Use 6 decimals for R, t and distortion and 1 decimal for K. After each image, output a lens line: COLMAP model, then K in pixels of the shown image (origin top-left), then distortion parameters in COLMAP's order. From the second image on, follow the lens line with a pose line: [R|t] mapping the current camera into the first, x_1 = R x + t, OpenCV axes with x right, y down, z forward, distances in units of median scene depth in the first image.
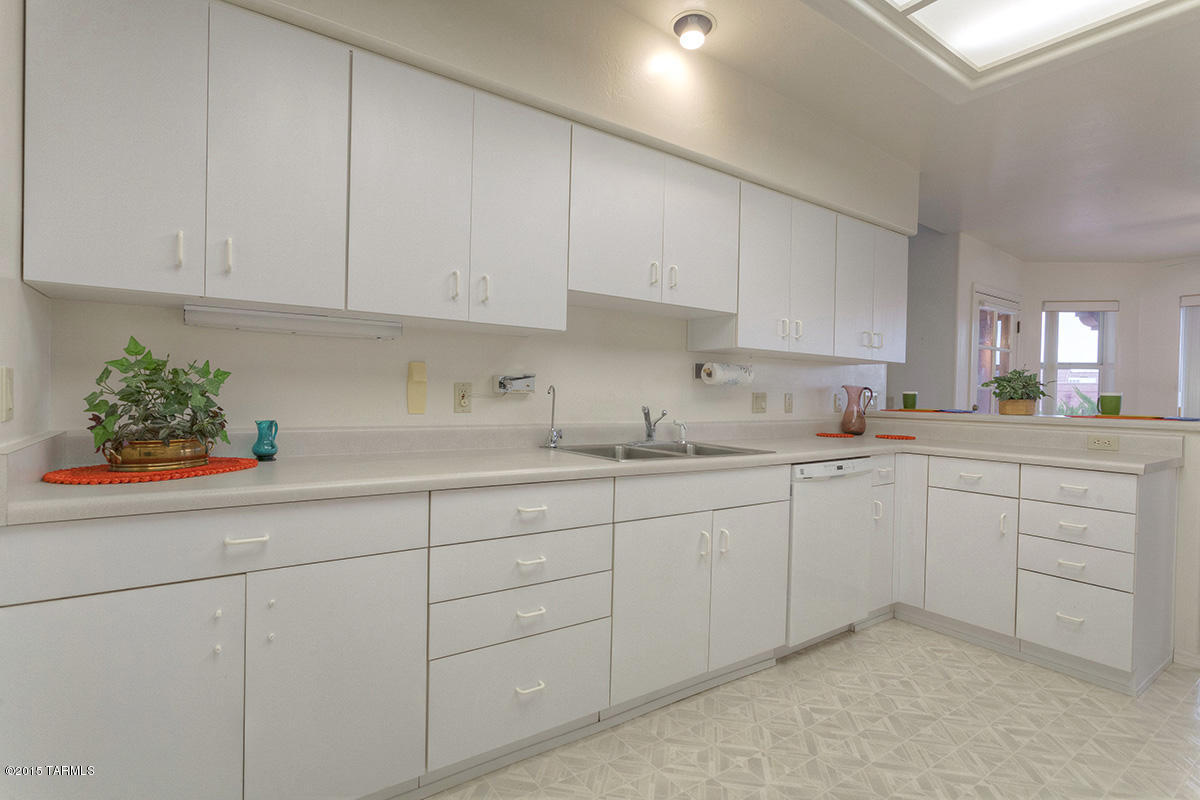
lens RADIAL K [[577.1, 0, 599.6], [0, 577.1, 401.7], [0, 0, 1]] dist [-0.008550, -0.002467]
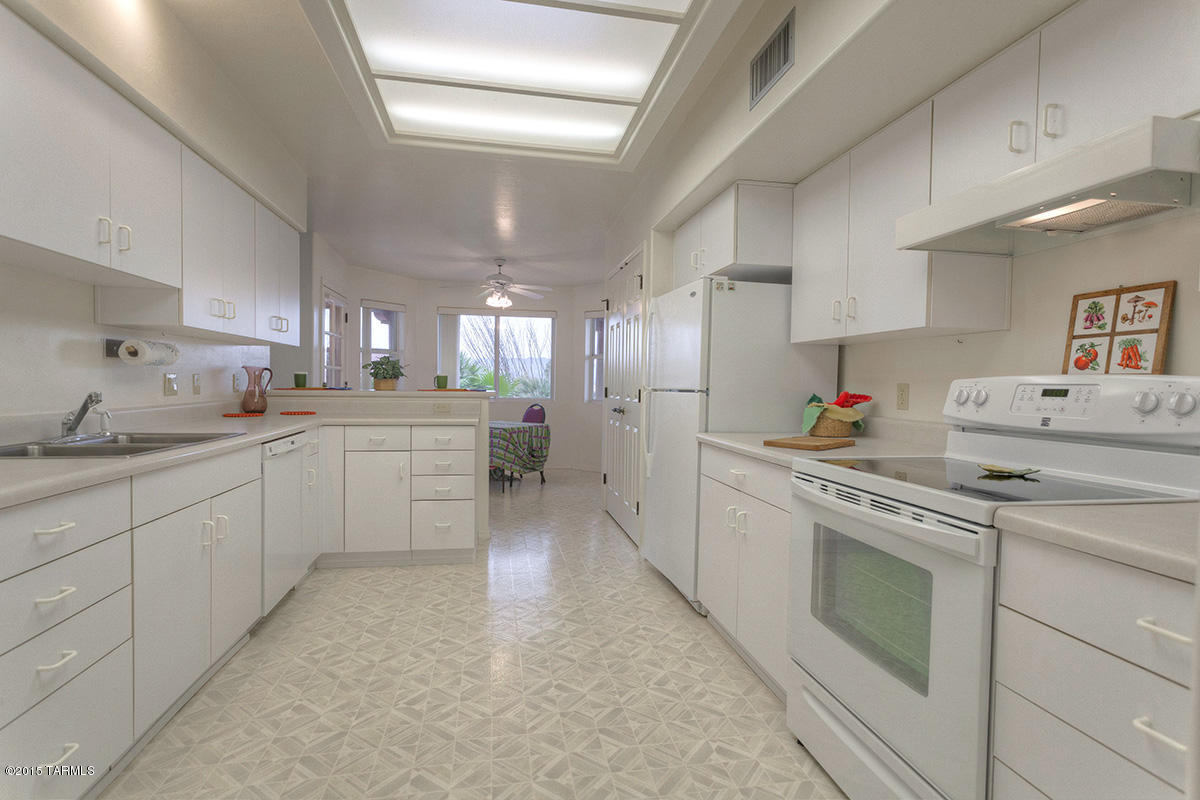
lens RADIAL K [[577.1, 0, 606.8], [0, 577.1, 402.0], [0, 0, 1]] dist [-0.008550, -0.002467]
pose [[0.396866, -0.045463, 0.916750, -0.341413], [0.006126, 0.998882, 0.046884, -0.010882], [-0.917856, -0.012991, 0.396701, 0.010989]]
